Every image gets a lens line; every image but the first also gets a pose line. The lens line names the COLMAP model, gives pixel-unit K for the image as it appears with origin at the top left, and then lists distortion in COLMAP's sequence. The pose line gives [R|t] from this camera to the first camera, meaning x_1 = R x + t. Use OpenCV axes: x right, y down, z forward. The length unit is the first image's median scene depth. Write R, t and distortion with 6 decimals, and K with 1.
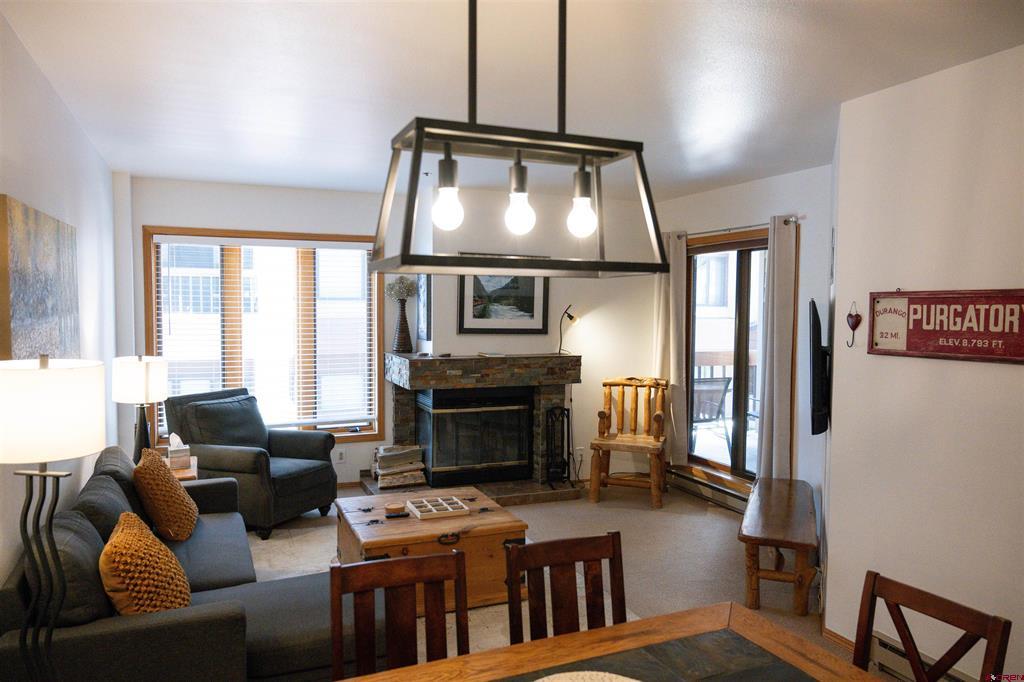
lens RADIAL K [[725.4, 0, 512.0], [0, 725.4, 341.0], [0, 0, 1]] dist [-0.003826, 0.000650]
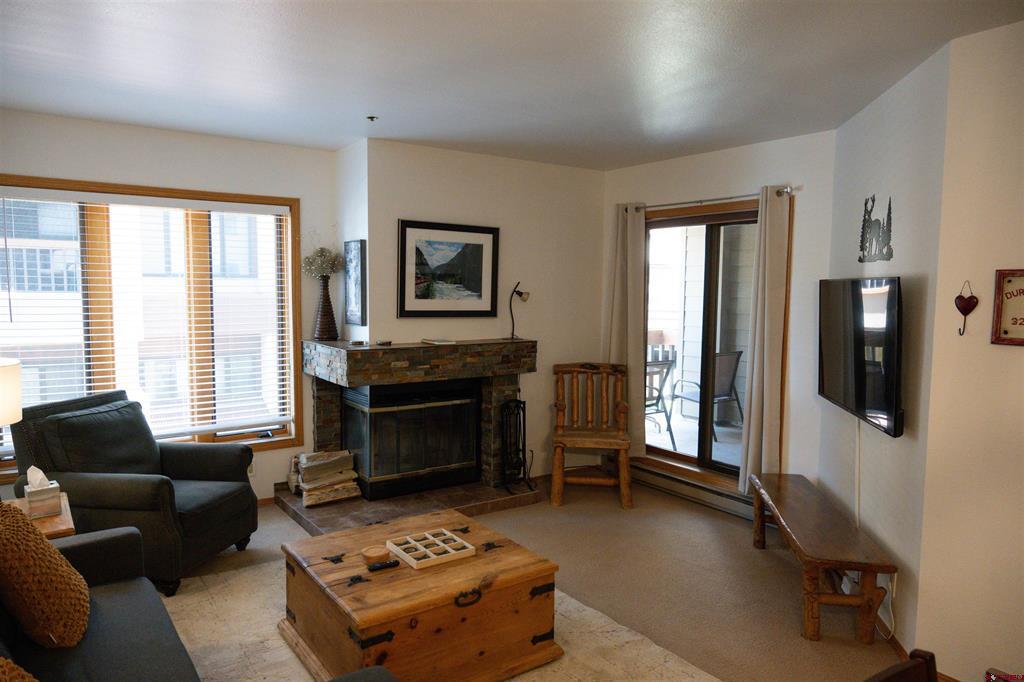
lens RADIAL K [[685.3, 0, 512.0], [0, 685.3, 341.0], [0, 0, 1]] dist [-0.002288, 0.001614]
pose [[0.974672, -0.015544, 0.223100, -0.123983], [0.007732, 0.999327, 0.035846, -0.010061], [-0.223507, -0.033213, 0.974136, 0.197671]]
